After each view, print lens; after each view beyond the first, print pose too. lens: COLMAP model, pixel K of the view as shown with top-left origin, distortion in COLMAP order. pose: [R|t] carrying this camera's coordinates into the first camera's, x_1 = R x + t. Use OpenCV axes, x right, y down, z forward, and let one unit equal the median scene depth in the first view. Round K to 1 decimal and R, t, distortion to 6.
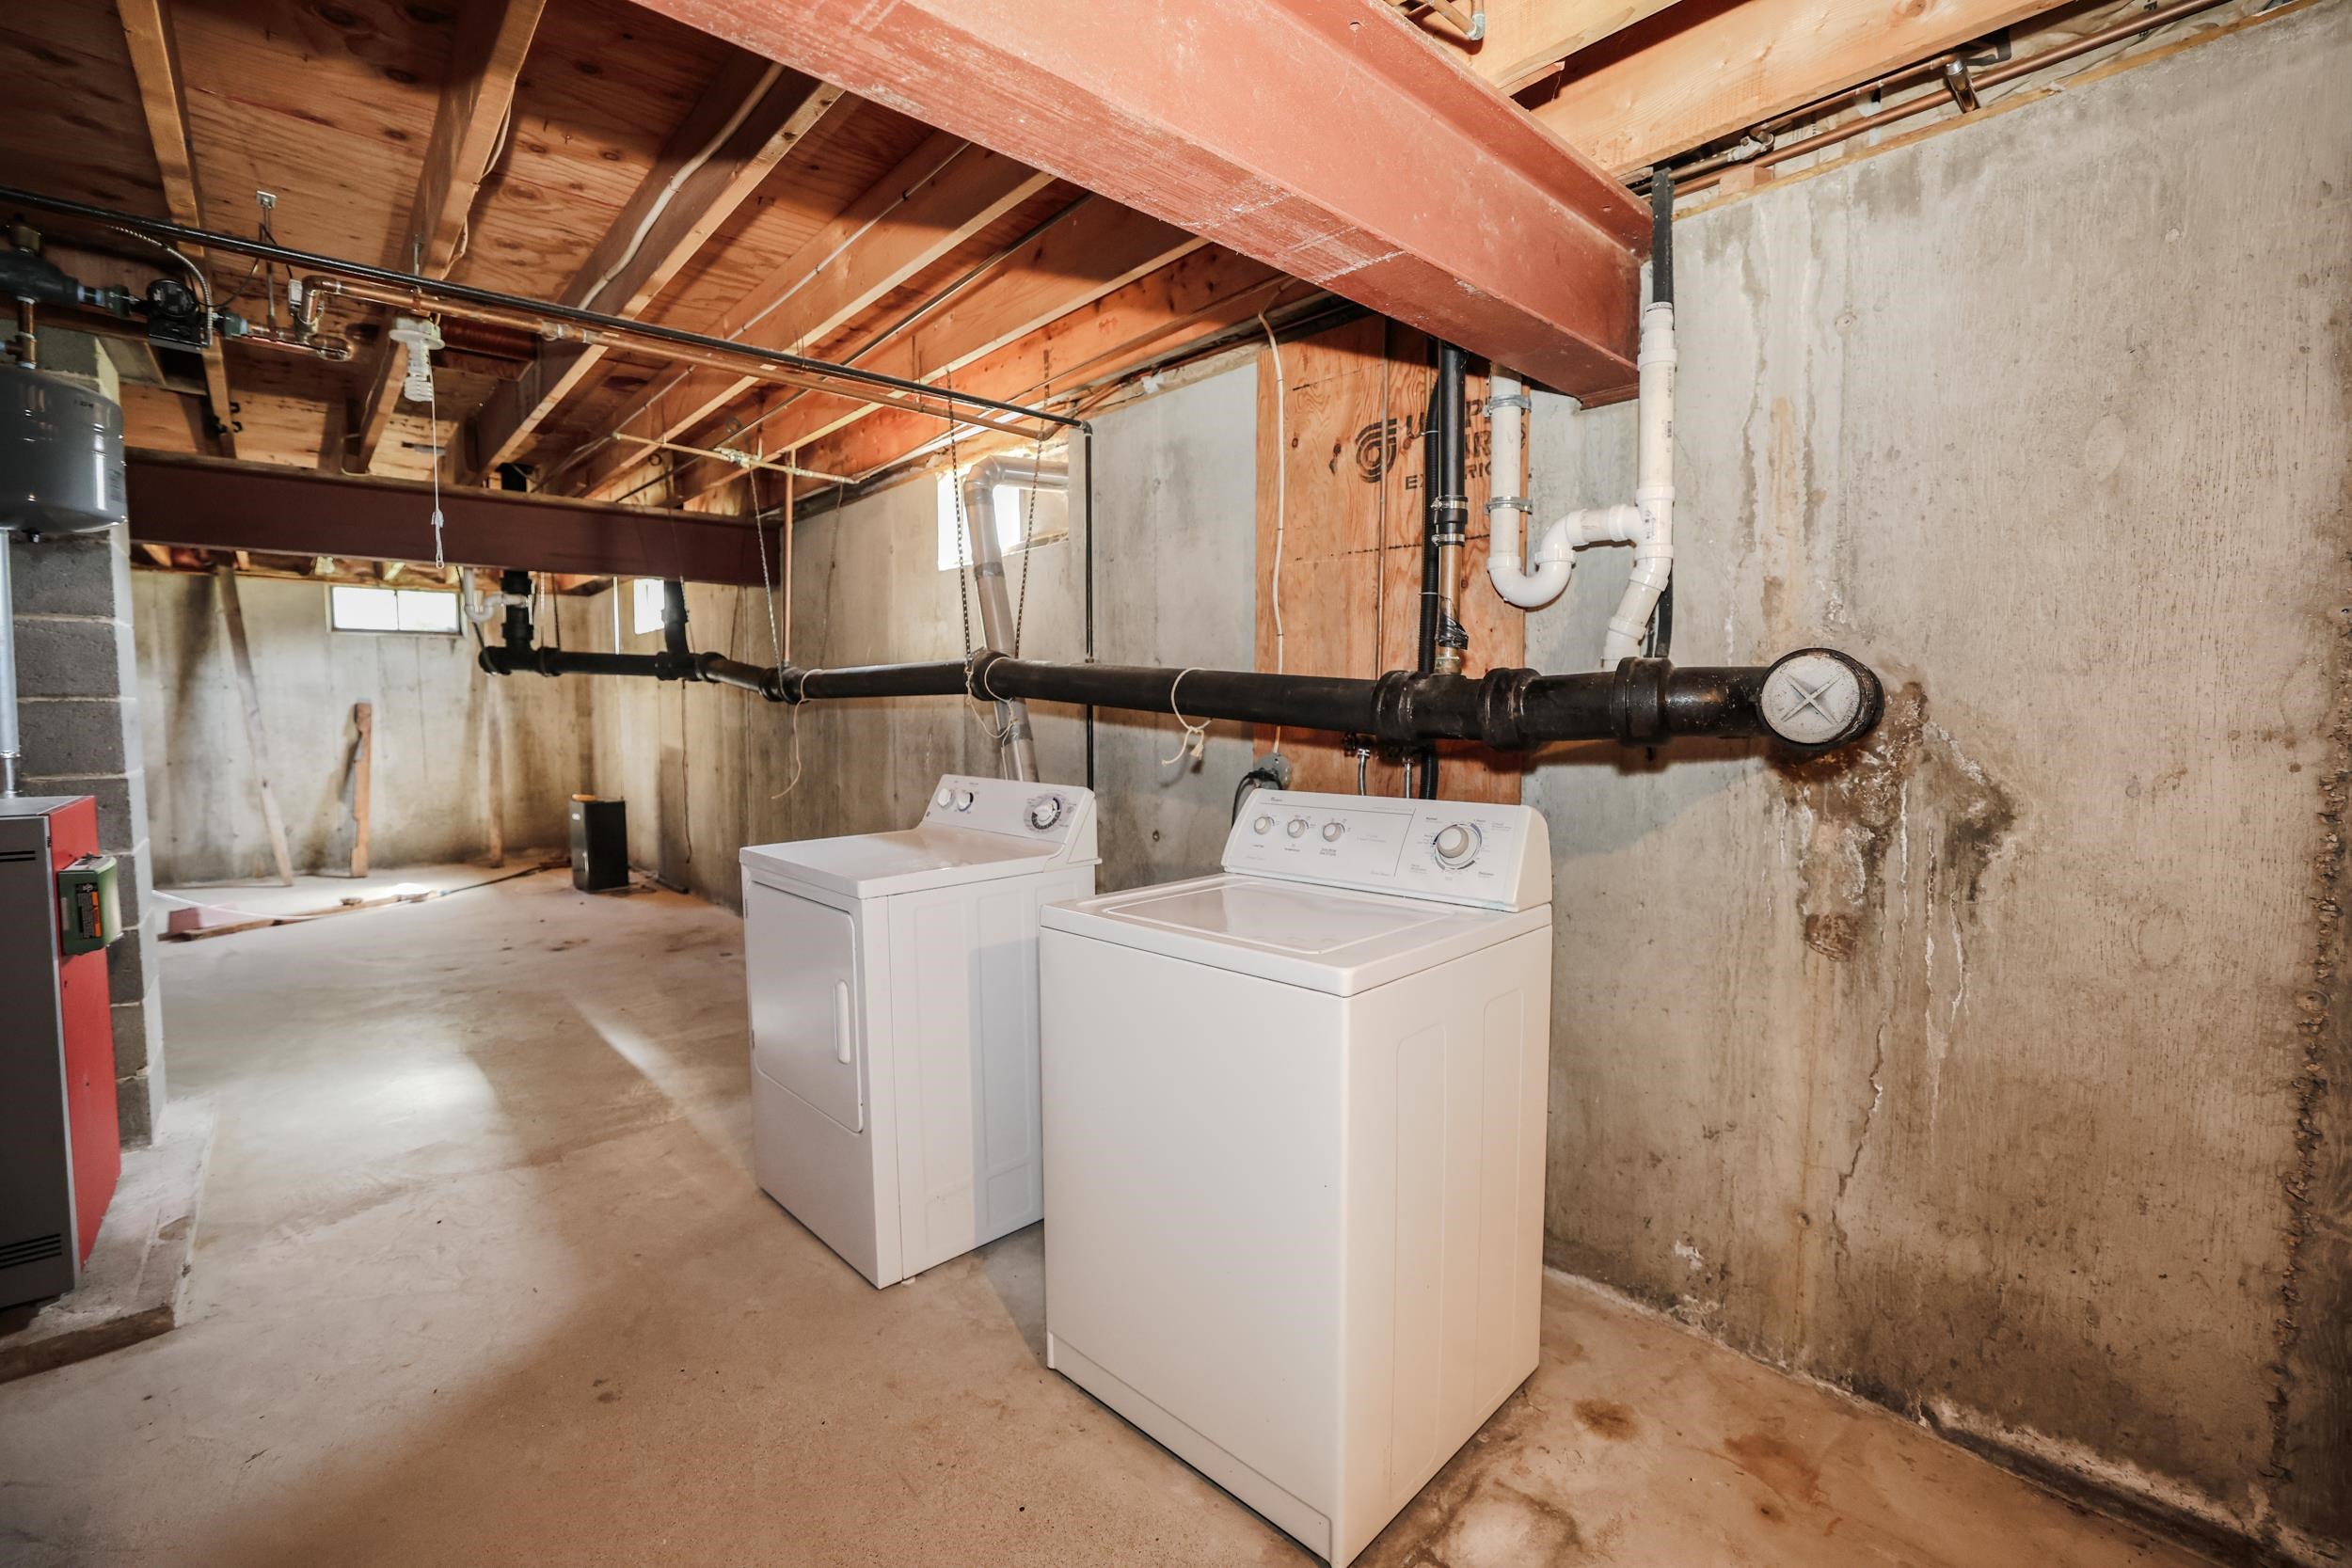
lens RADIAL K [[1010.3, 0, 1179.0], [0, 1010.3, 774.4], [0, 0, 1]] dist [-0.036757, 0.005721]
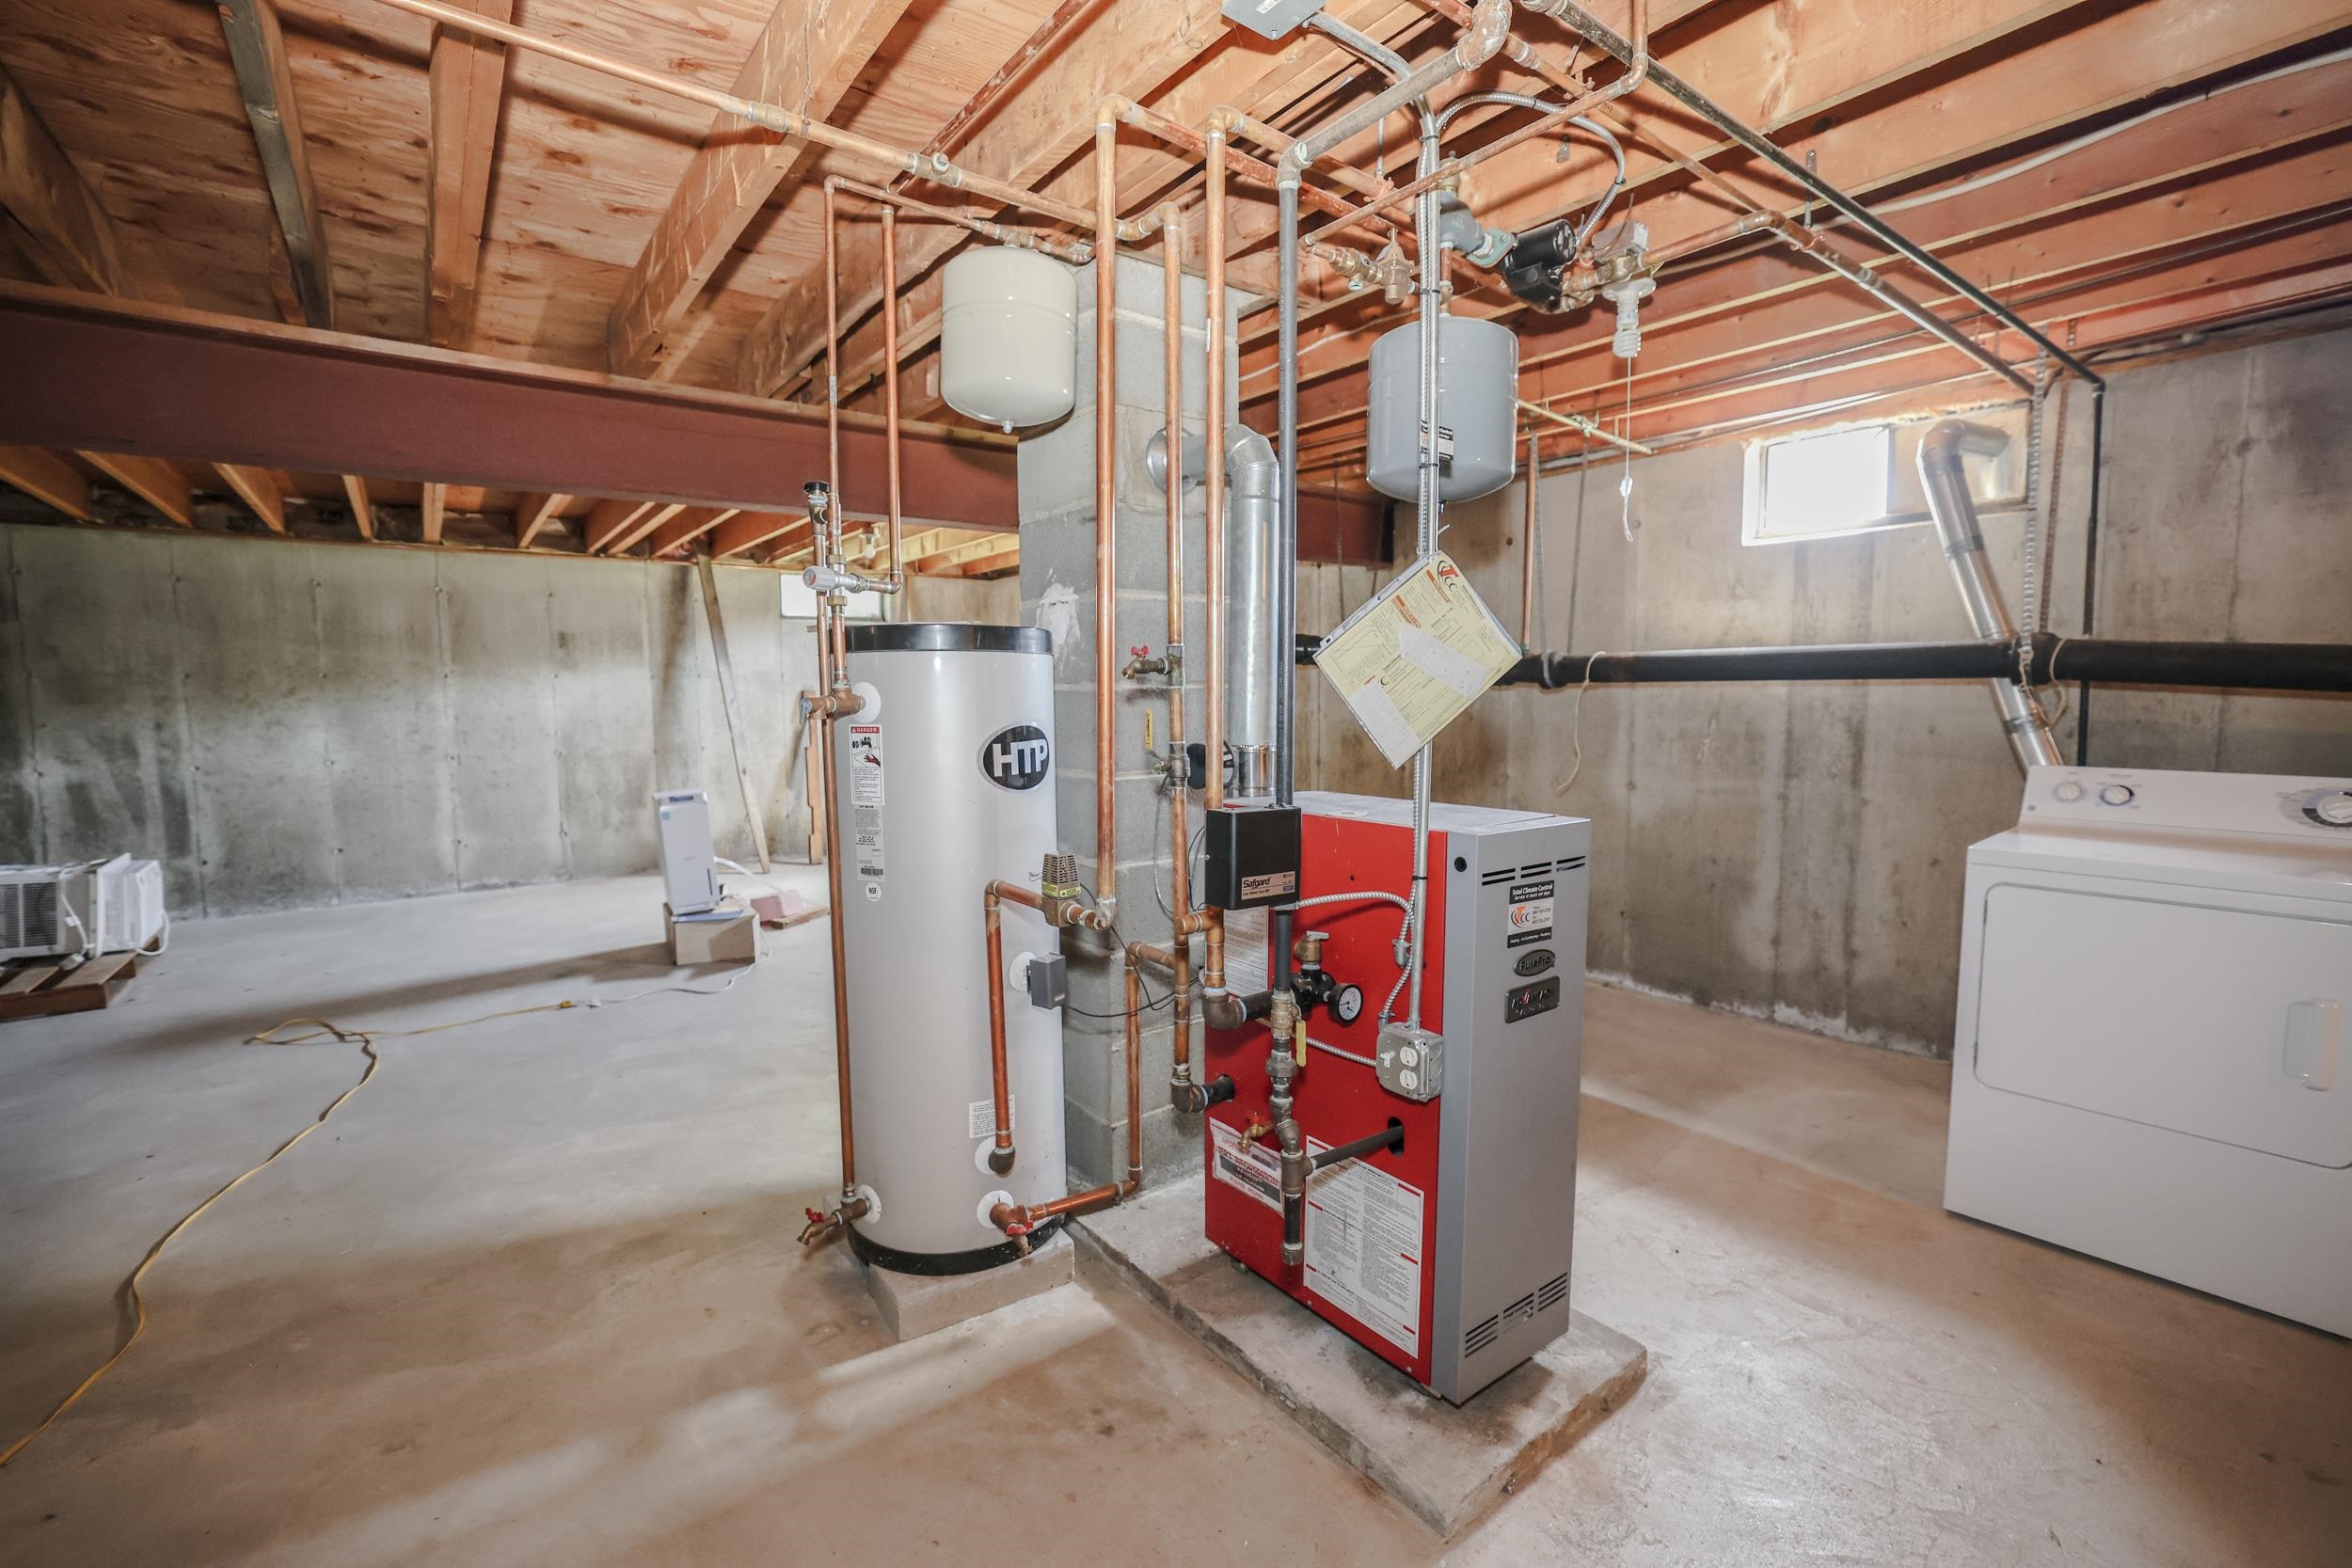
lens RADIAL K [[1010.3, 0, 1181.1], [0, 1010.3, 782.3], [0, 0, 1]] dist [-0.036757, 0.005721]
pose [[0.995730, -0.000023, -0.092308, -0.509836], [0.002272, 0.999703, 0.024260, -0.003795], [0.092280, -0.024366, 0.995435, 0.019184]]
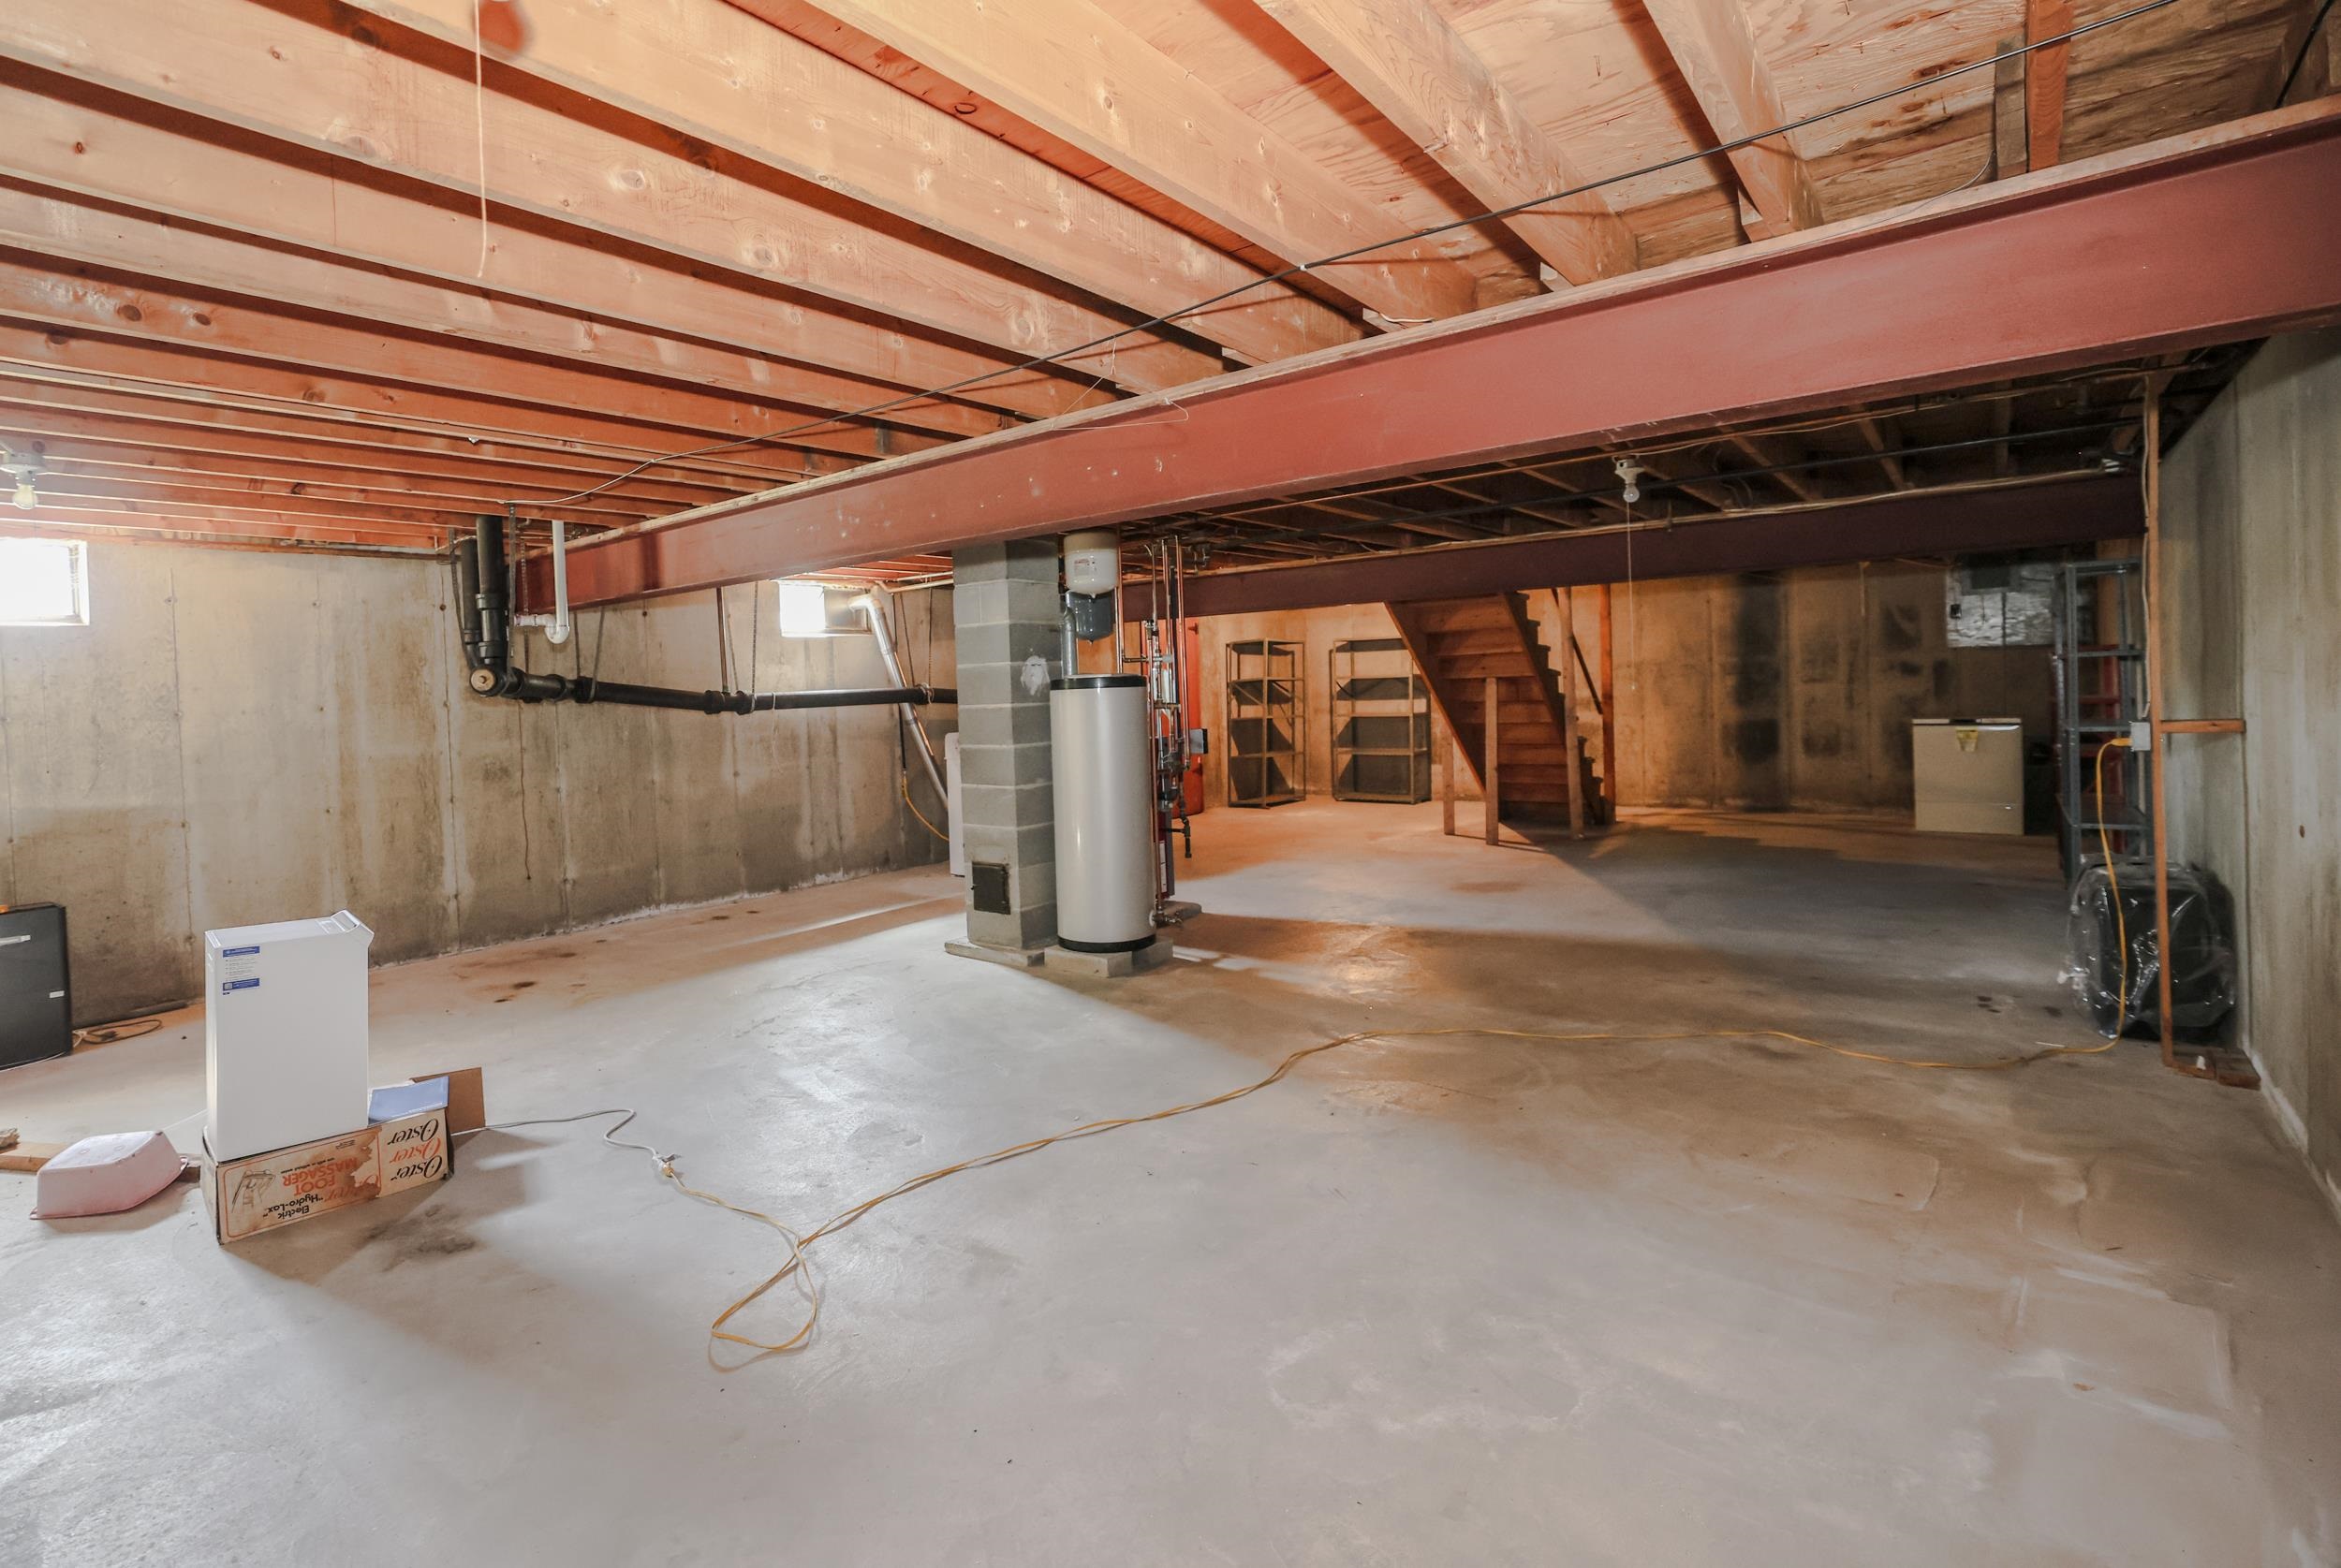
lens RADIAL K [[1005.5, 0, 1169.2], [0, 1005.5, 779.5], [0, 0, 1]] dist [-0.036757, 0.005721]
pose [[-0.156617, -0.085052, 0.983991, -1.574597], [0.105686, 0.989122, 0.102317, -0.046590], [-0.981989, 0.120019, -0.145925, 0.477590]]
